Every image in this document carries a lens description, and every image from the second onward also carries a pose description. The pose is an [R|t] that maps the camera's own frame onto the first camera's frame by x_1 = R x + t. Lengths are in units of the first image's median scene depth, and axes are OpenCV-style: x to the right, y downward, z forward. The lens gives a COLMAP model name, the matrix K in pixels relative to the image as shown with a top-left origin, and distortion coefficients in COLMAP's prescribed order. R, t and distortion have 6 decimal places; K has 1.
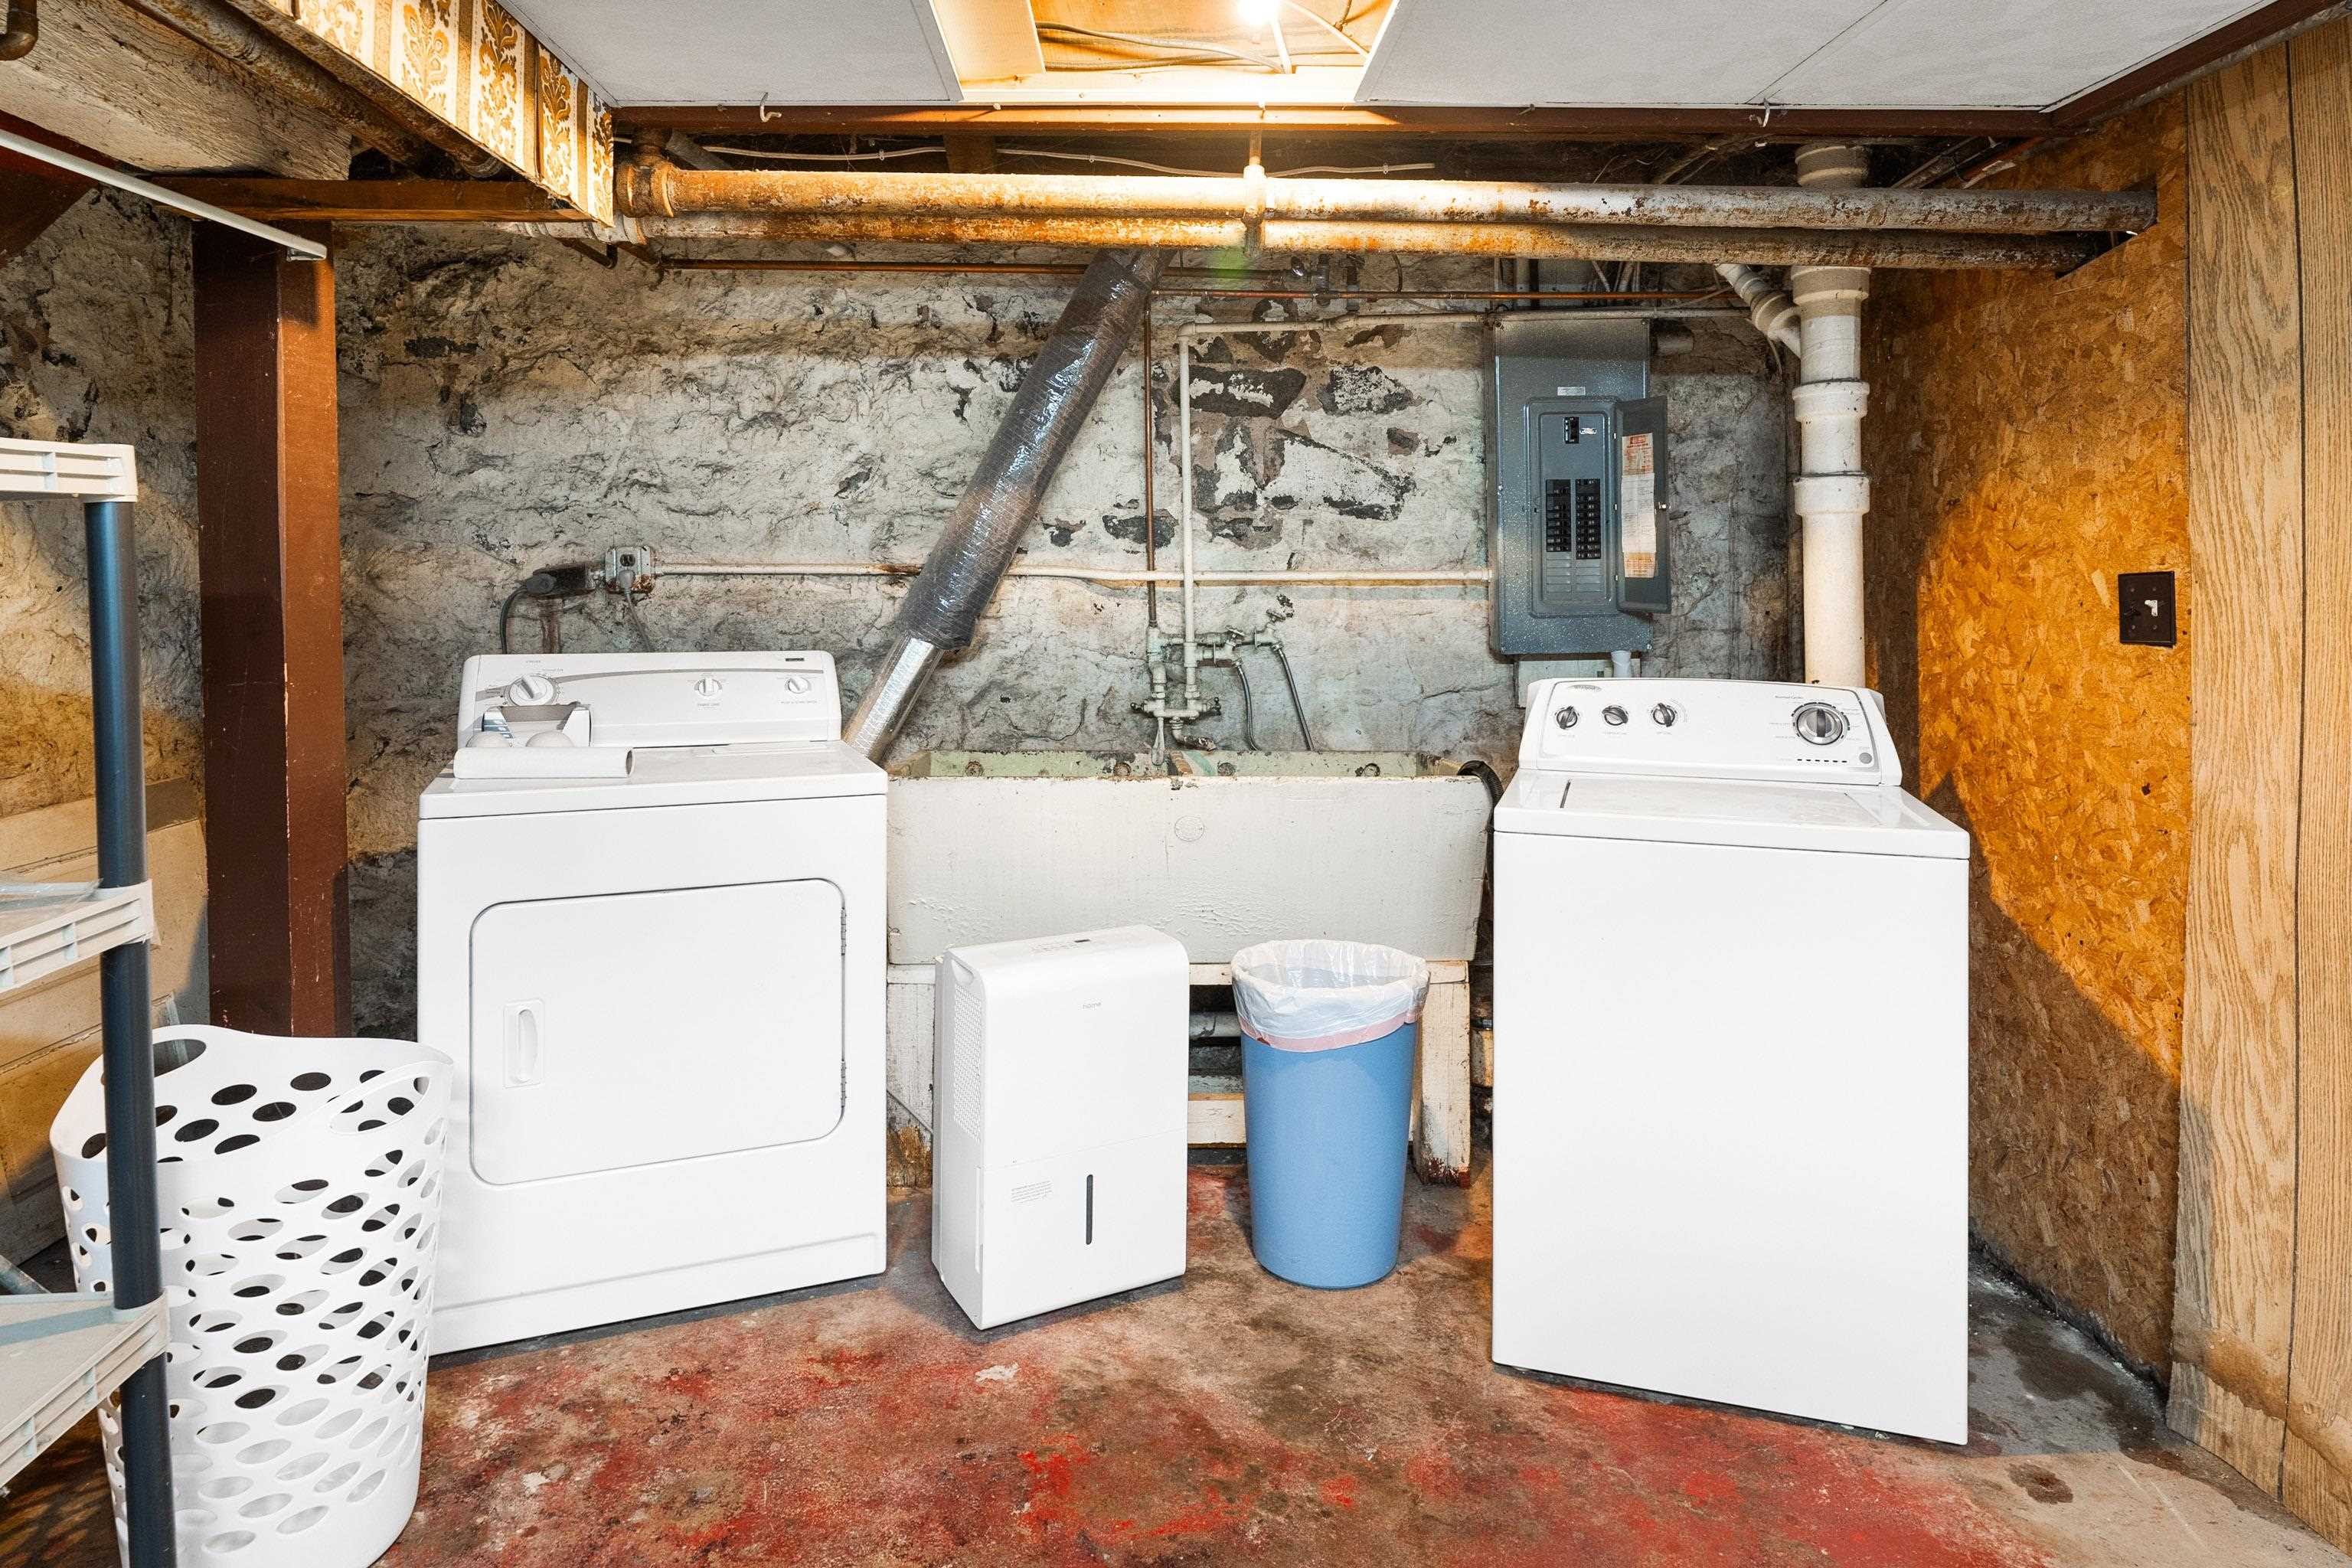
lens RADIAL K [[1373.9, 0, 1172.7], [0, 1373.9, 591.0], [0, 0, 1]] dist [-0.004096, 0.001003]
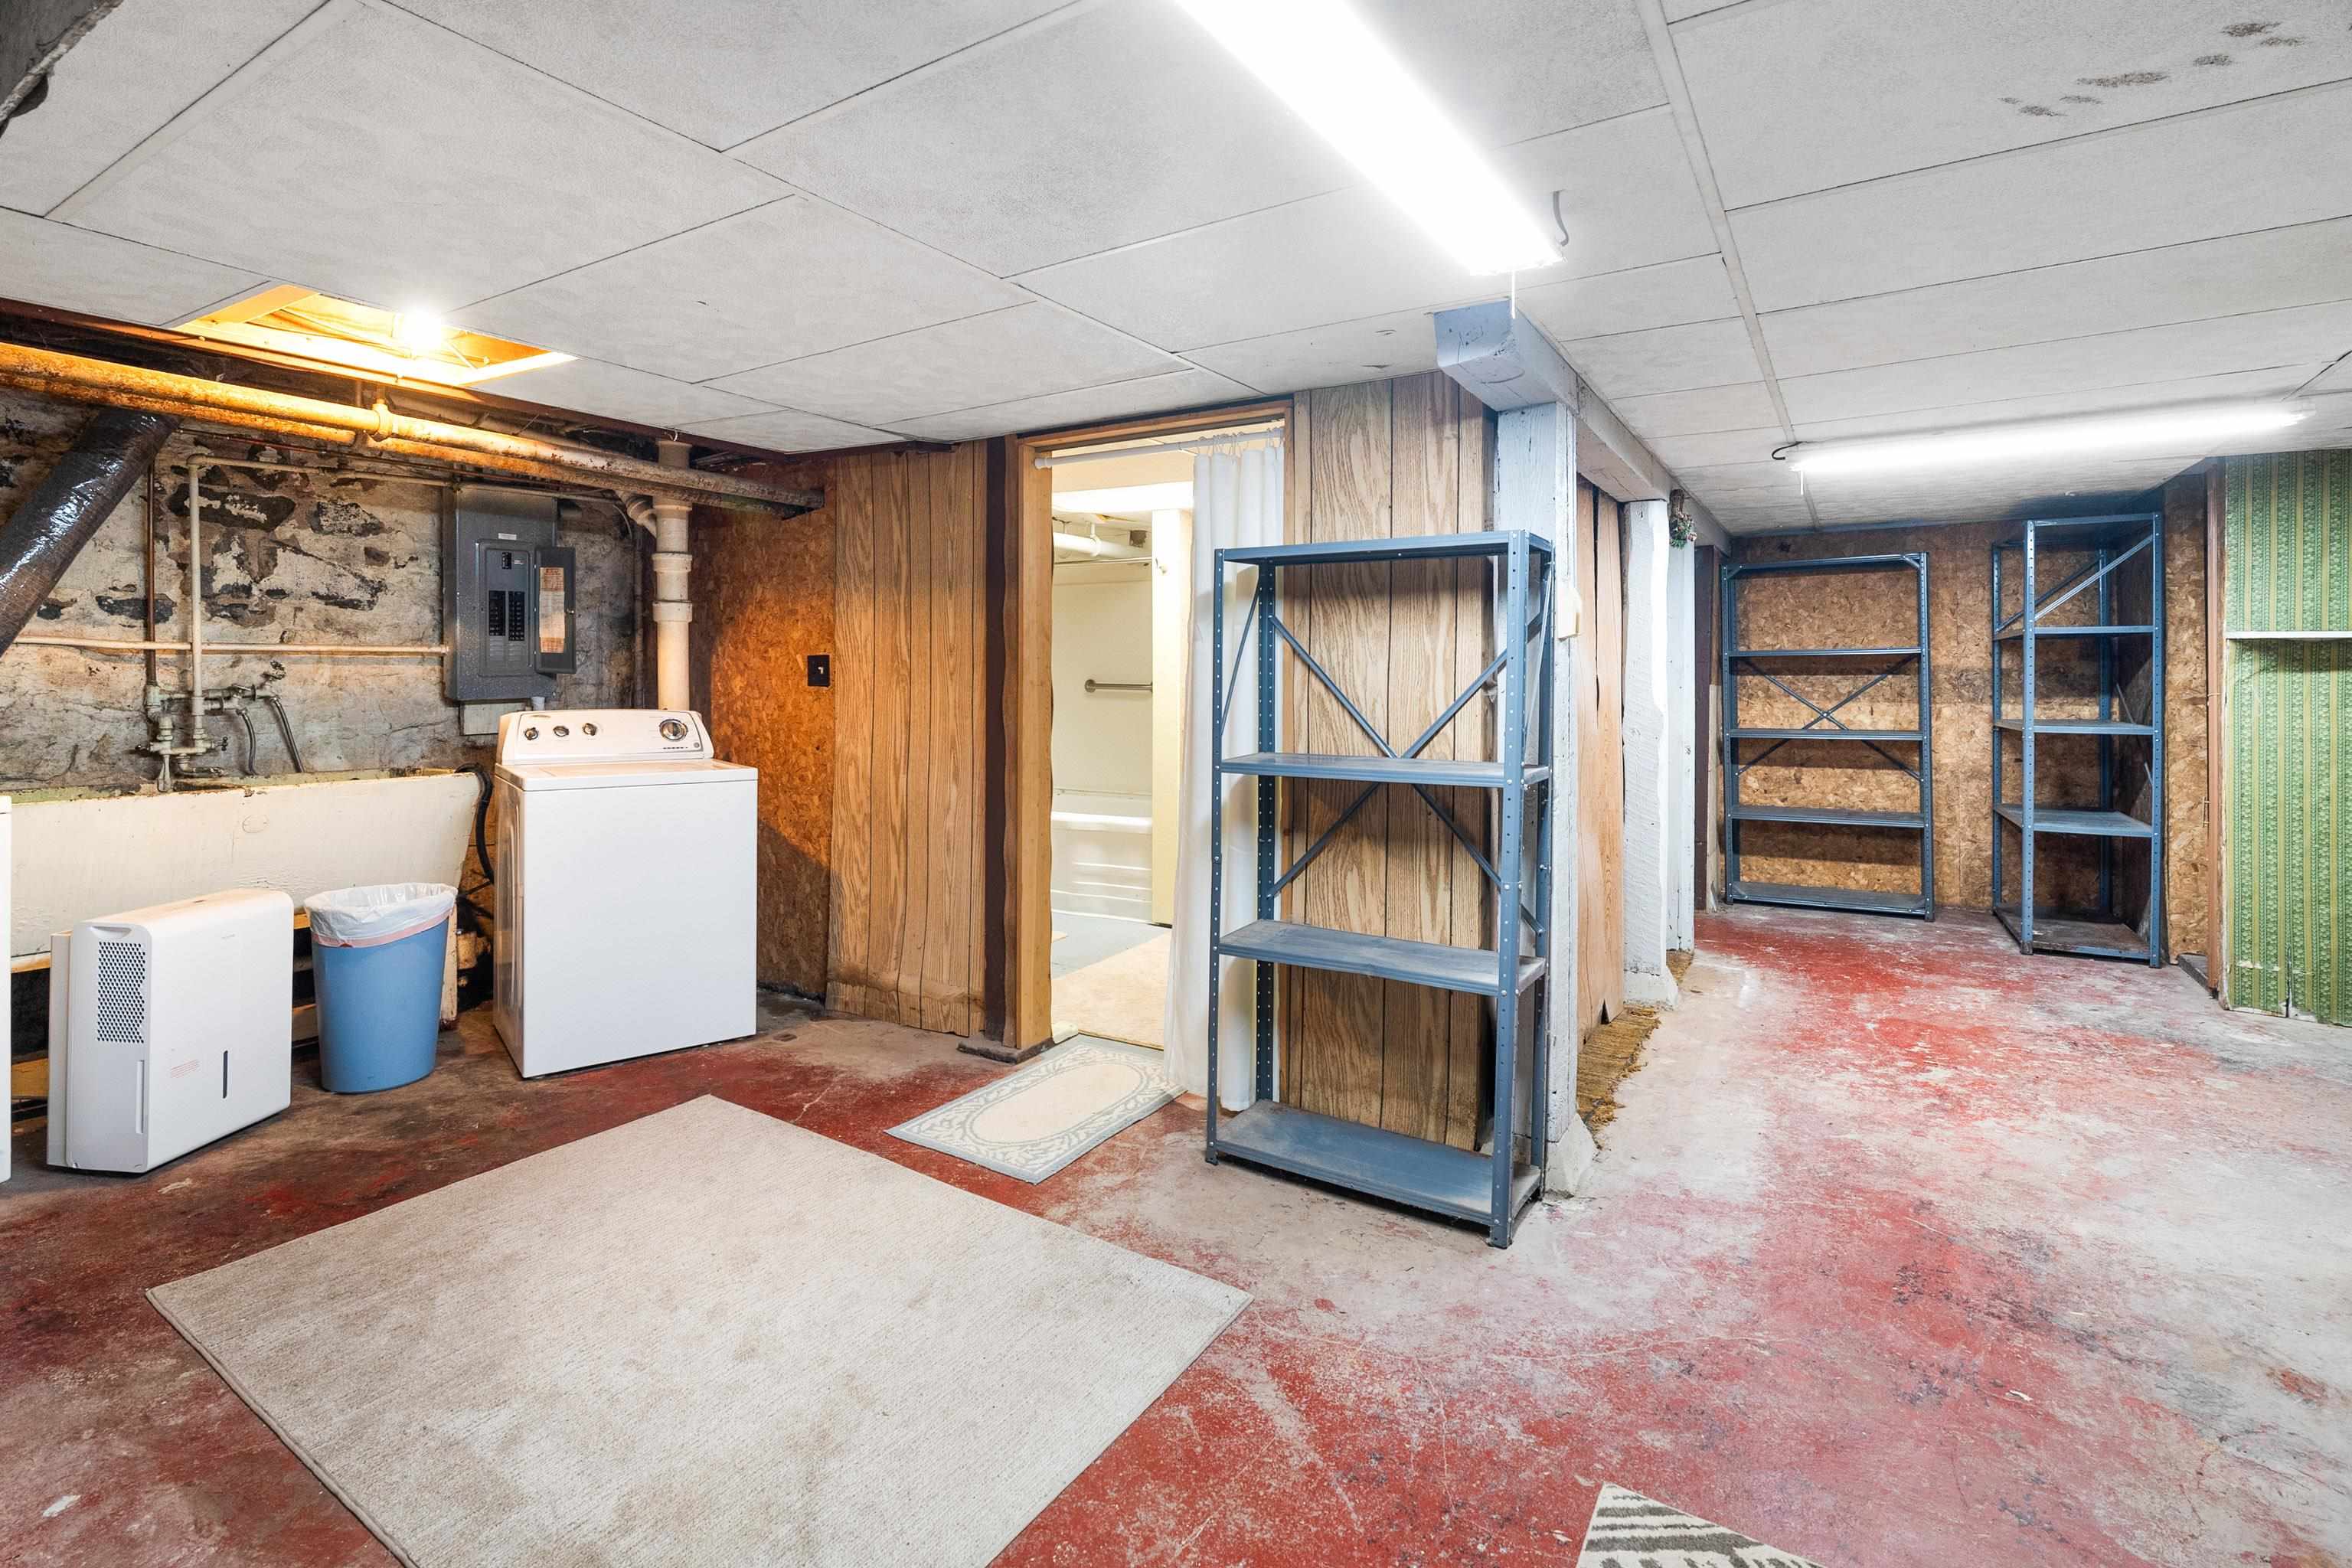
lens RADIAL K [[1100.6, 0, 1172.9], [0, 1100.6, 664.5], [0, 0, 1]] dist [-0.000651, -0.000169]
pose [[0.555190, 0.005545, 0.831705, -0.349132], [-0.008856, 0.999960, -0.000755, -0.001095], [-0.831676, -0.006947, 0.555217, -0.368655]]
